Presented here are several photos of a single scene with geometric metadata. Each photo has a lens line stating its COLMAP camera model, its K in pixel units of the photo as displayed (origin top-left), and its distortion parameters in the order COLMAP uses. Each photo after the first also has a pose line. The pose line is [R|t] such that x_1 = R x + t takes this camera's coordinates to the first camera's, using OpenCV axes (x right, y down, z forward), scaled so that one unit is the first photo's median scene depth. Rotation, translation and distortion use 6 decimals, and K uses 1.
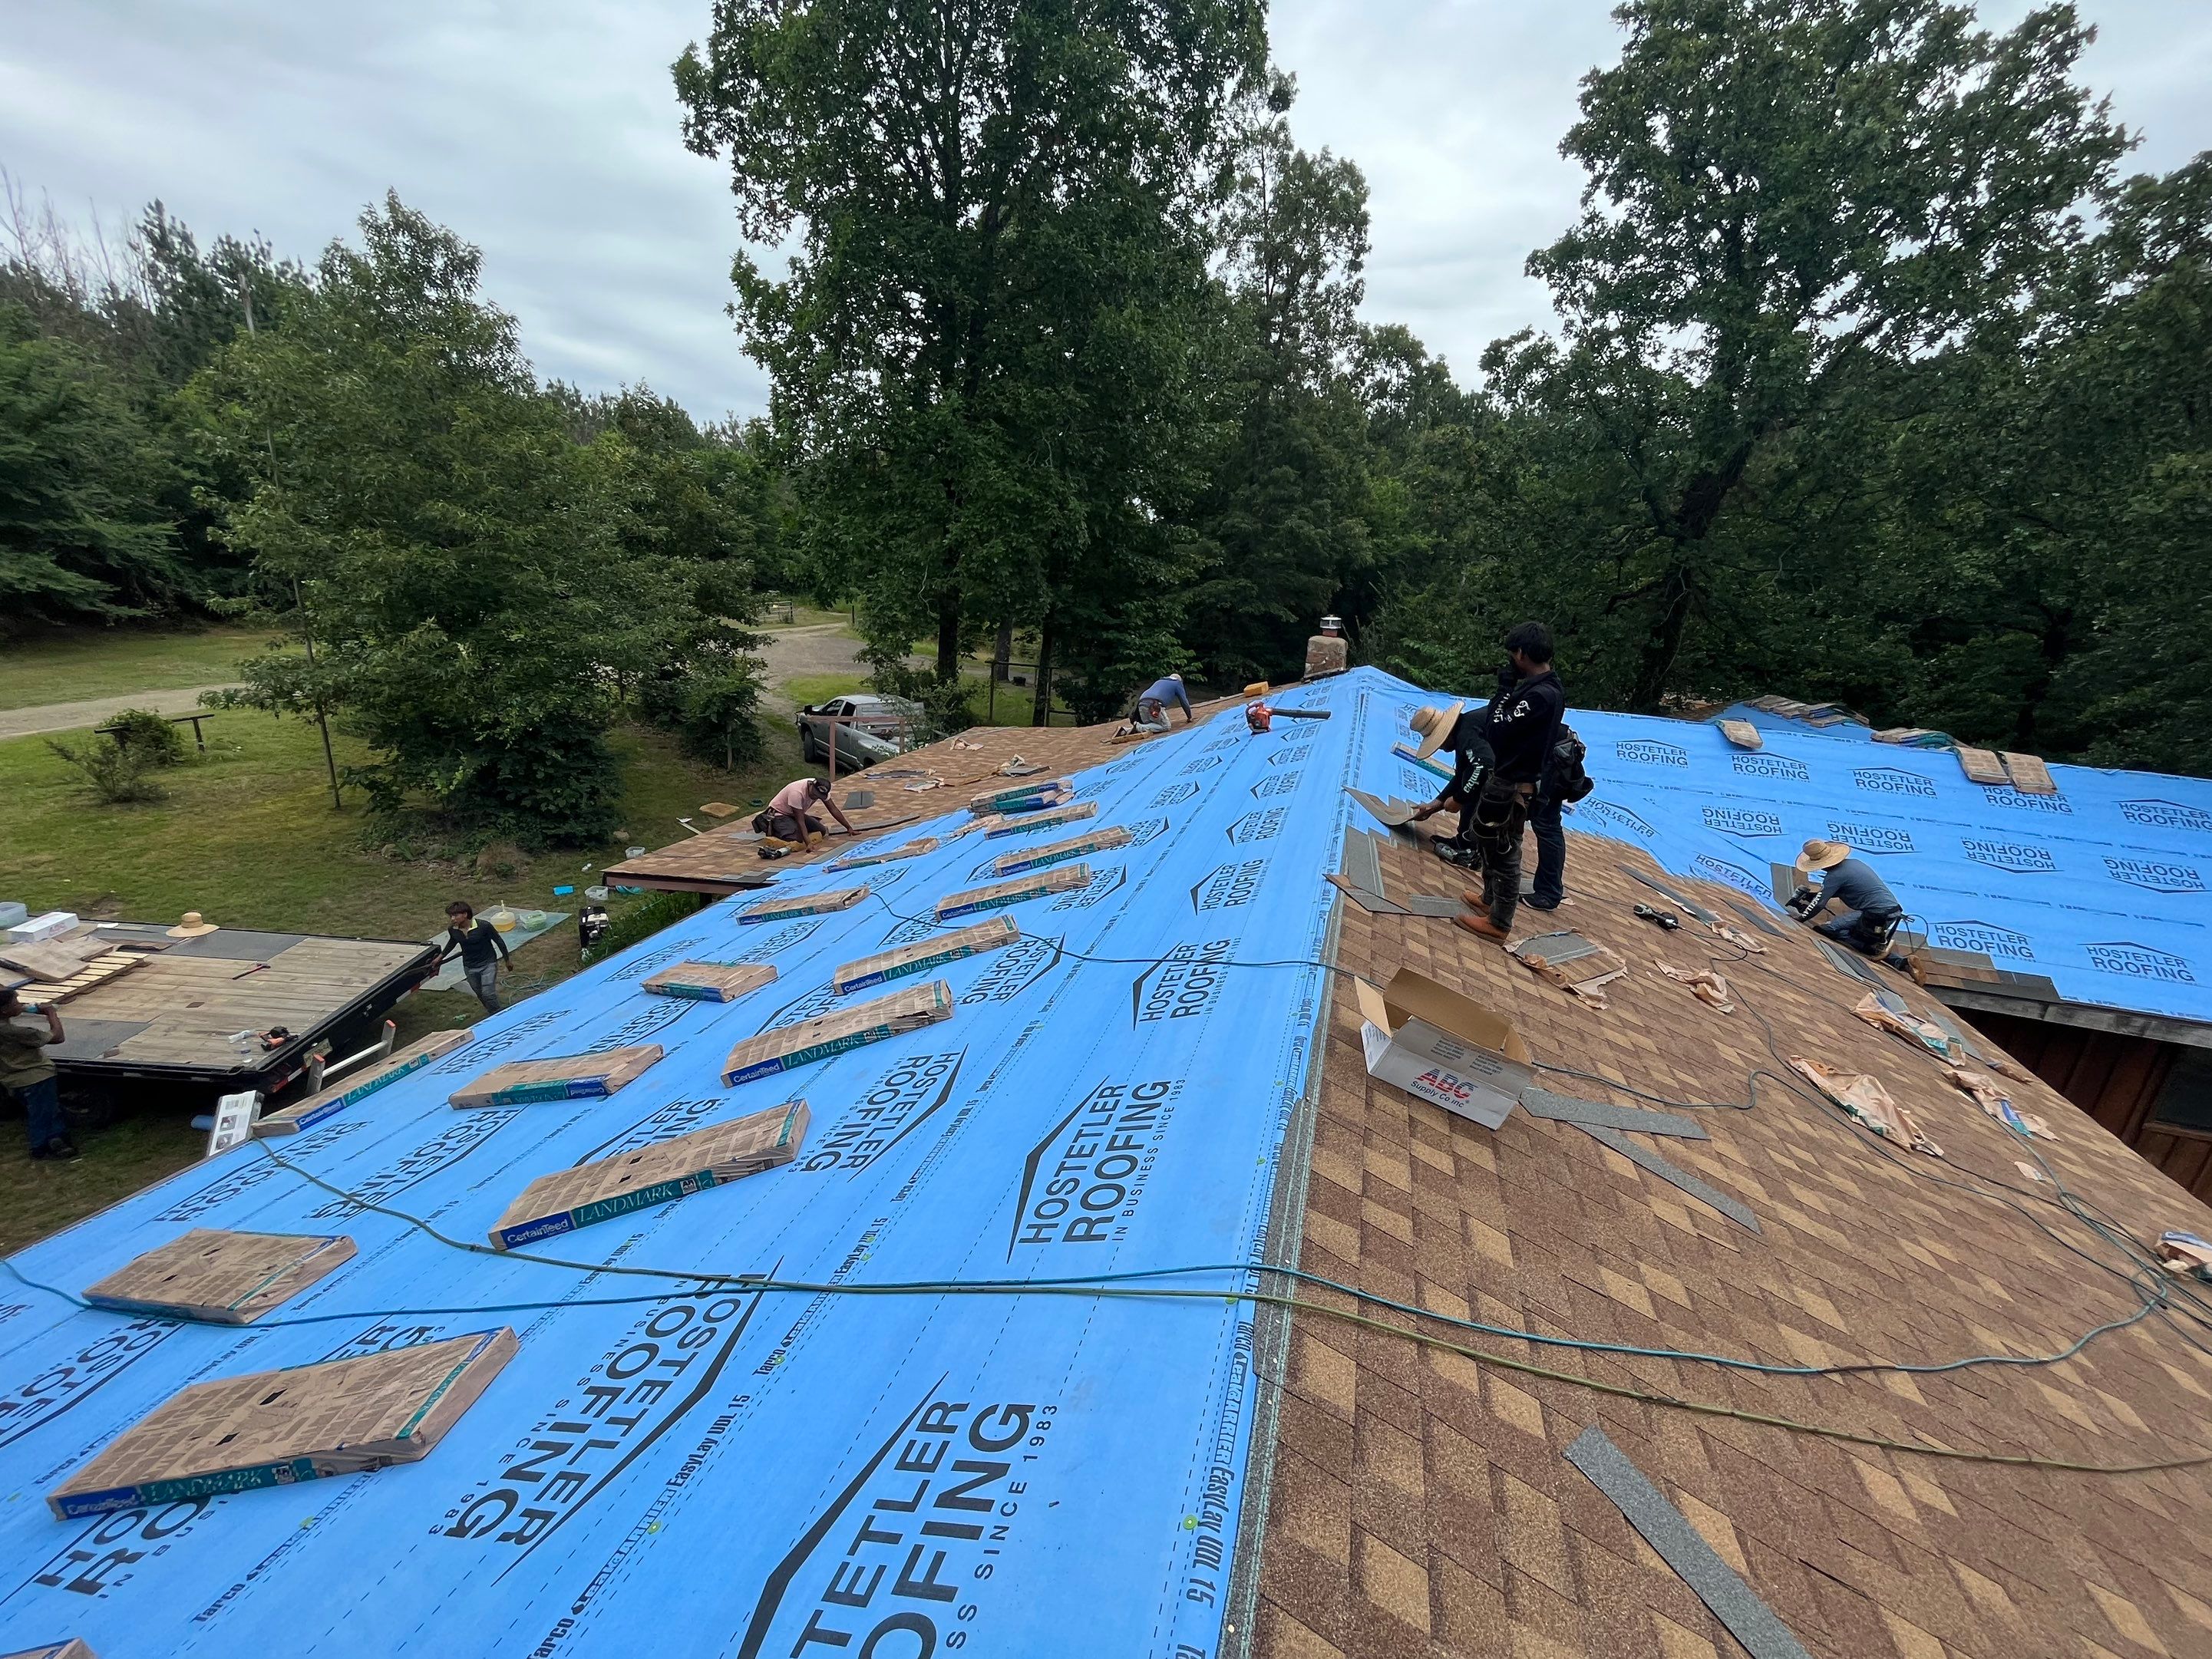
lens RADIAL K [[897.6, 0, 1114.1], [0, 897.6, 833.6], [0, 0, 1]] dist [0.000531, -0.000513]
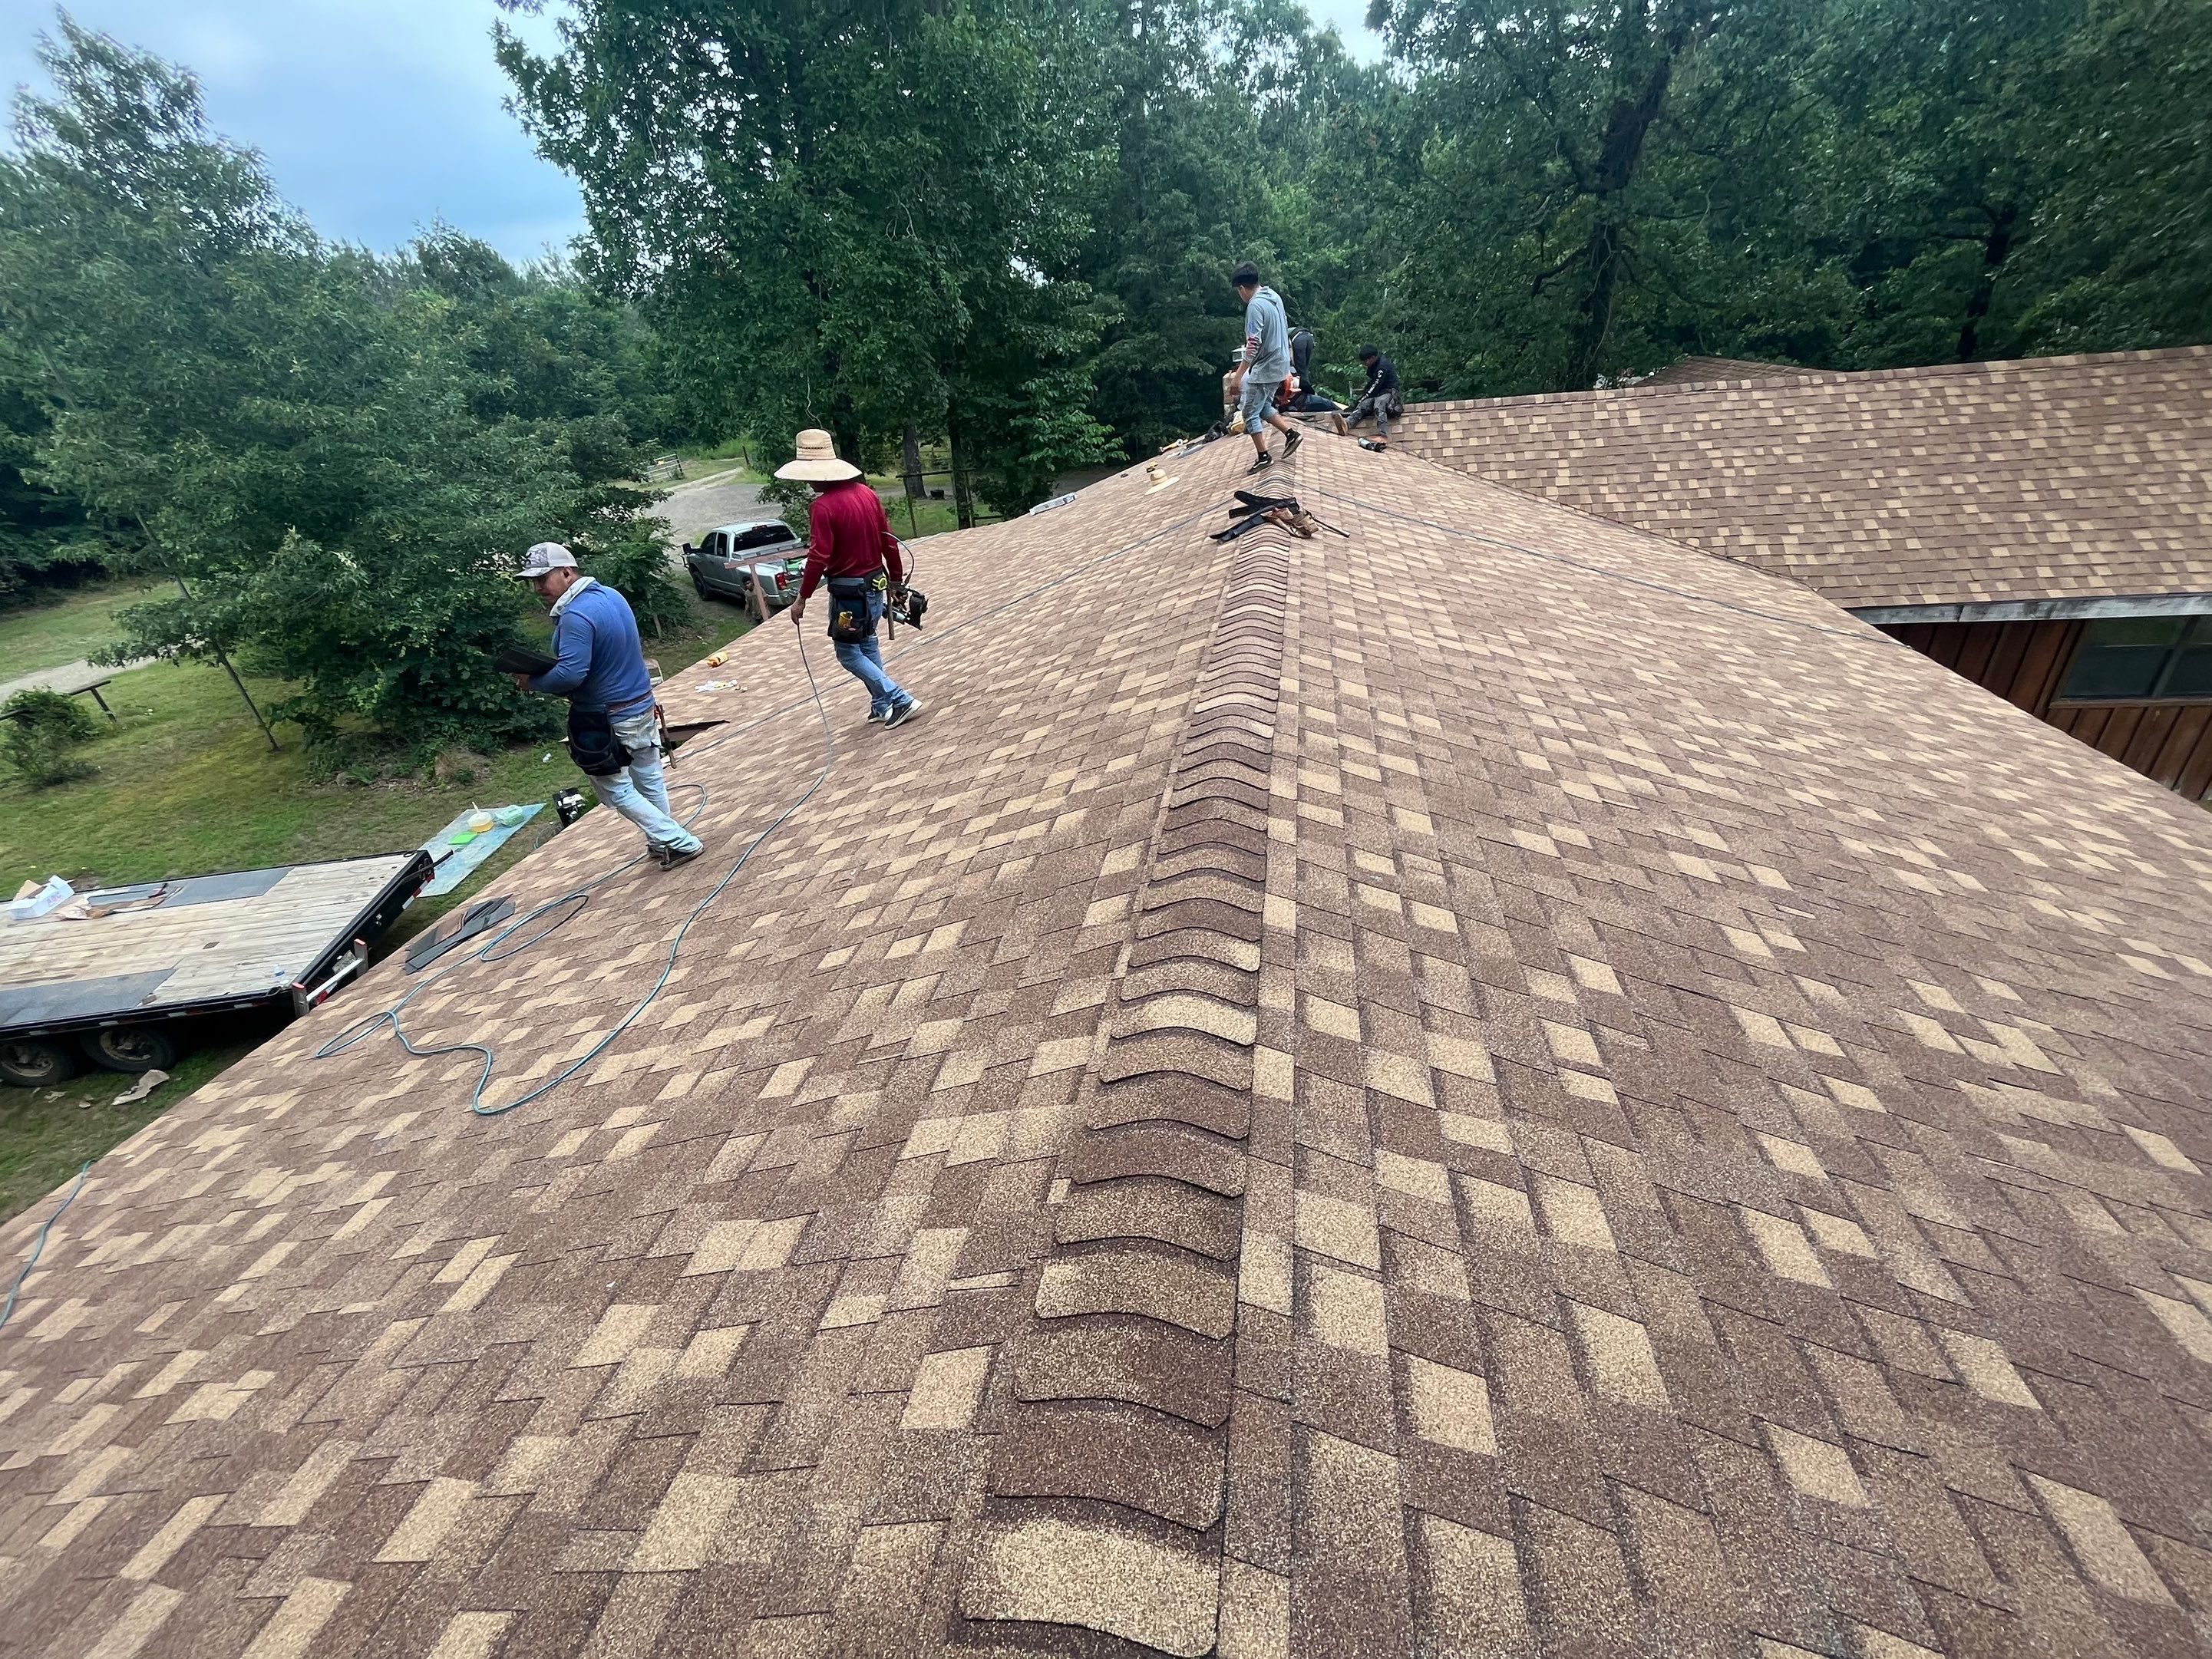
lens RADIAL K [[897.6, 0, 1114.1], [0, 897.6, 833.6], [0, 0, 1]] dist [0.000531, -0.000513]
pose [[0.981890, -0.189268, 0.008398, 0.003415], [0.183433, 0.960836, 0.207718, 0.018284], [-0.047383, -0.202416, 0.978153, -0.012283]]
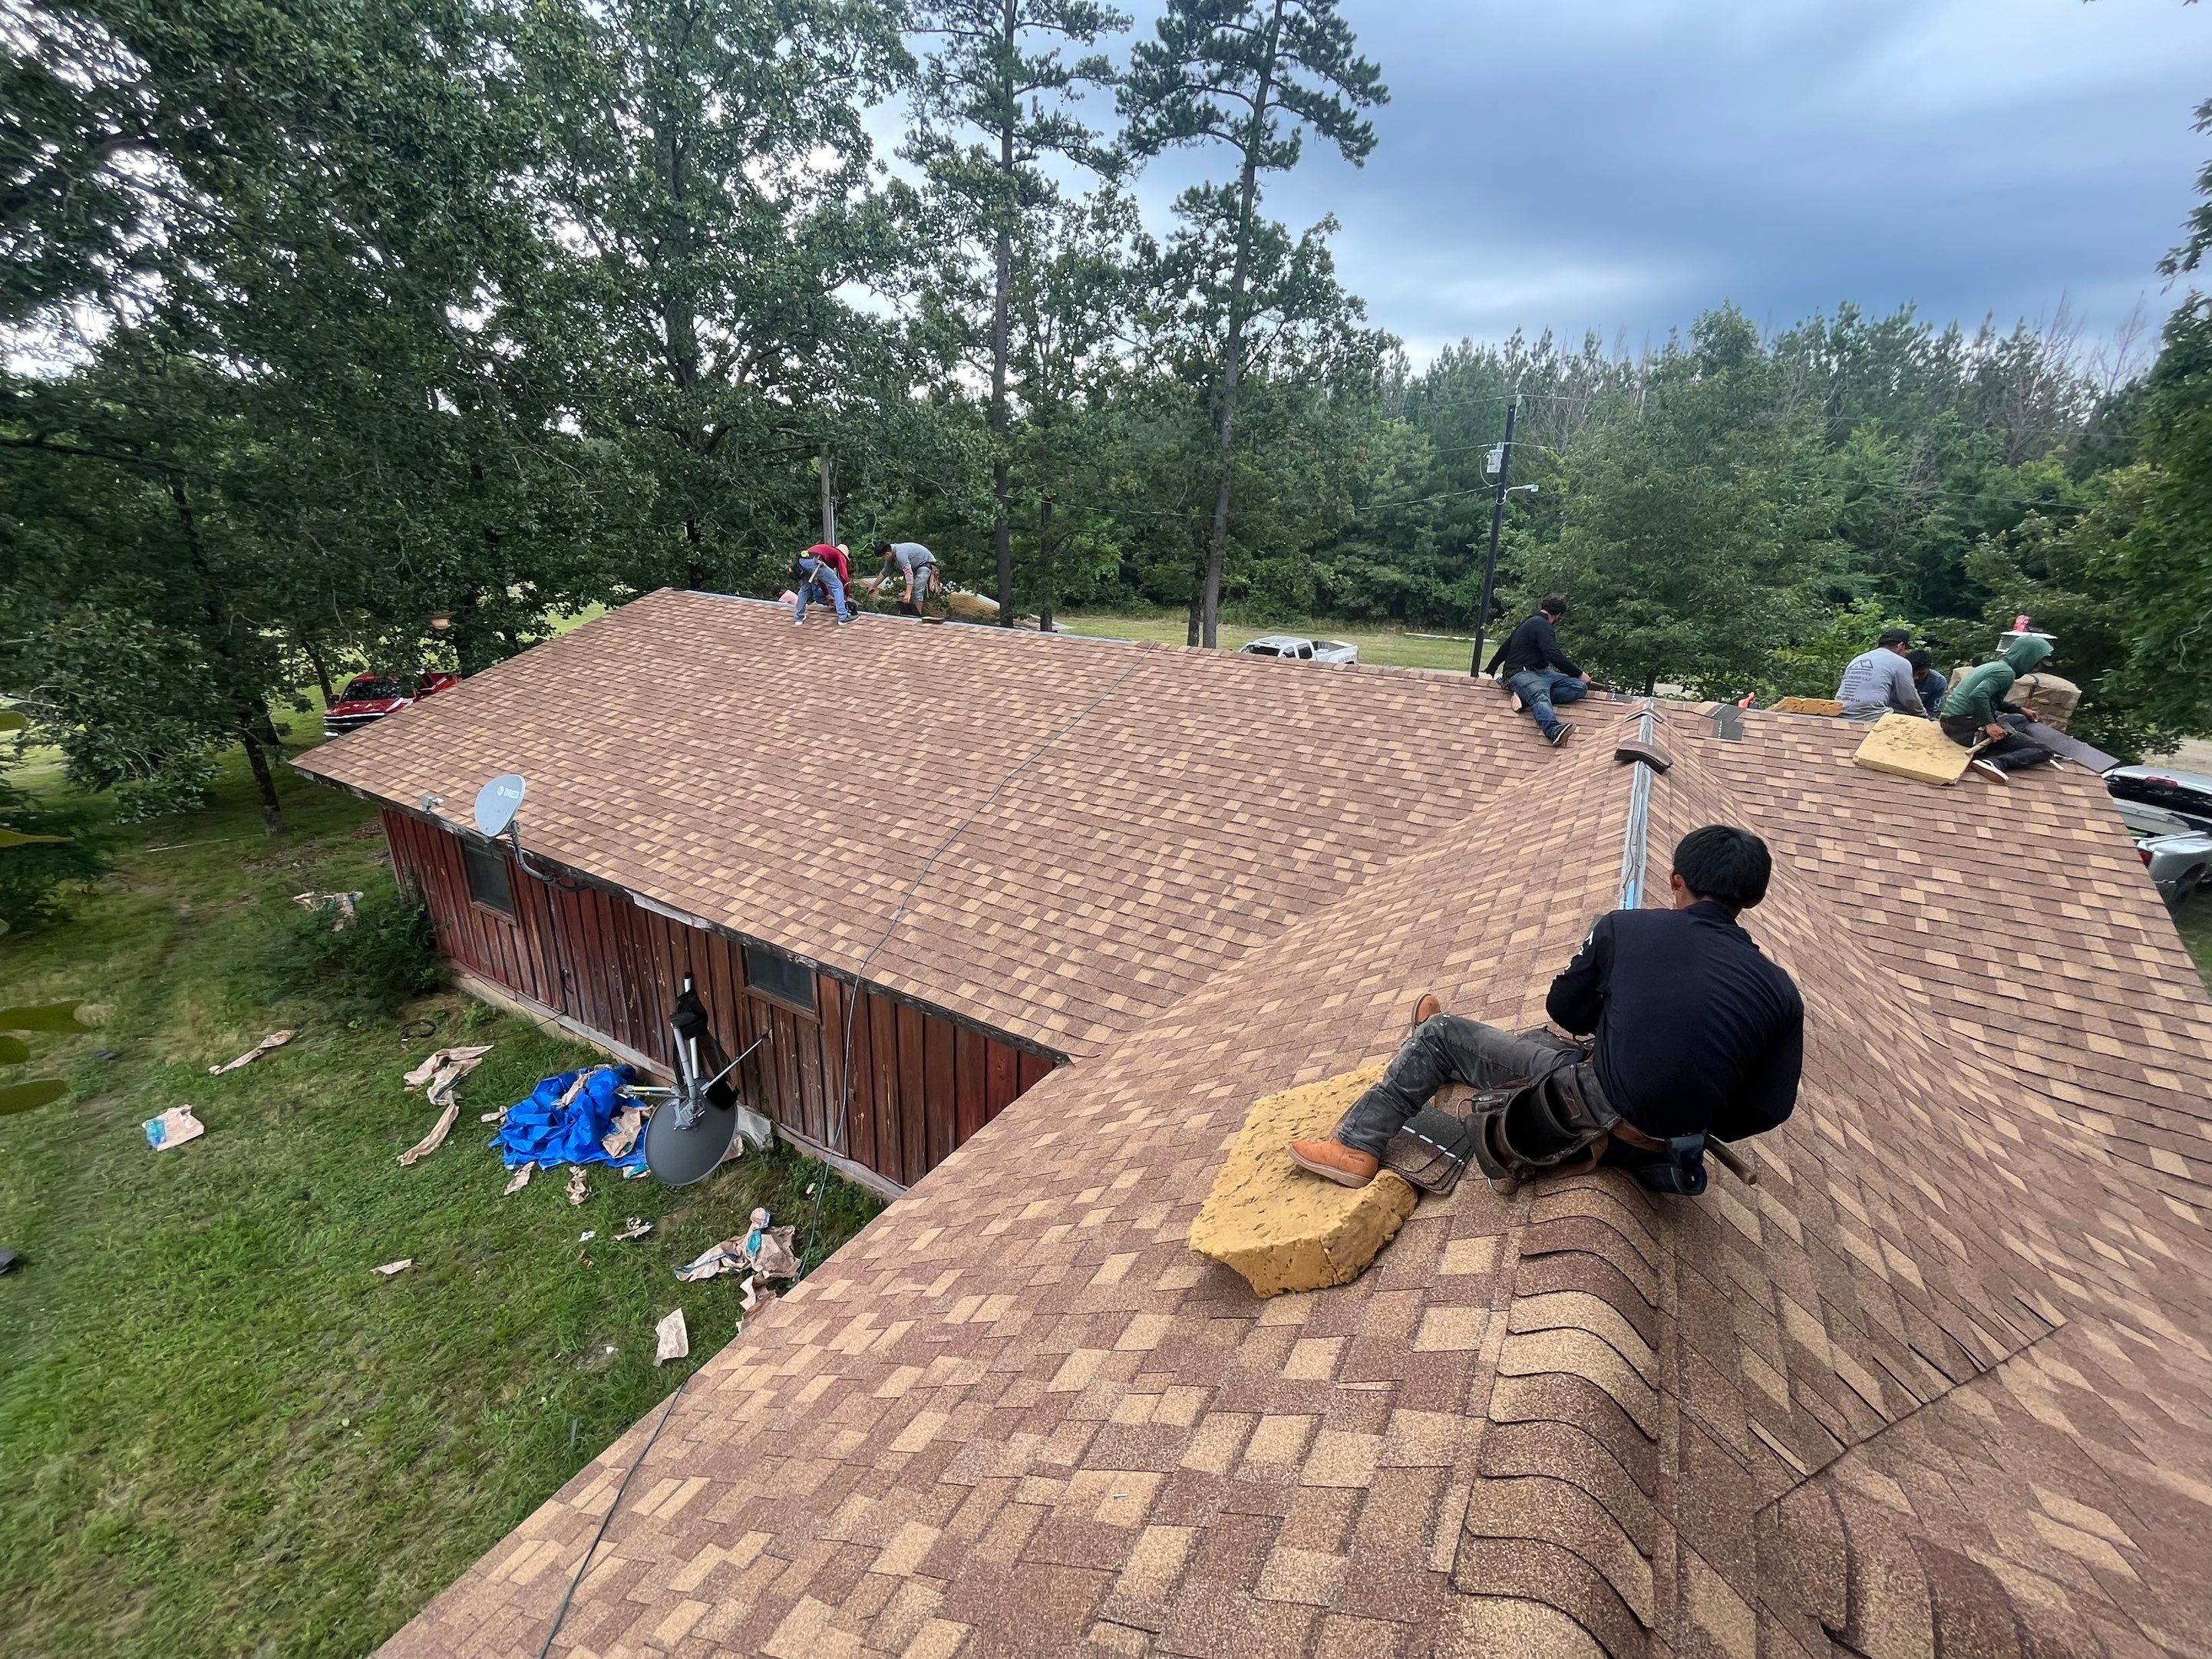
lens RADIAL K [[896.7, 0, 1109.4], [0, 896.7, 831.5], [0, 0, 1]] dist [-0.000269, -0.000235]
pose [[-0.246264, 0.243342, -0.938157, 0.570540], [-0.341162, 0.884252, 0.318914, -0.084777], [0.907173, 0.398601, -0.134740, 0.425227]]
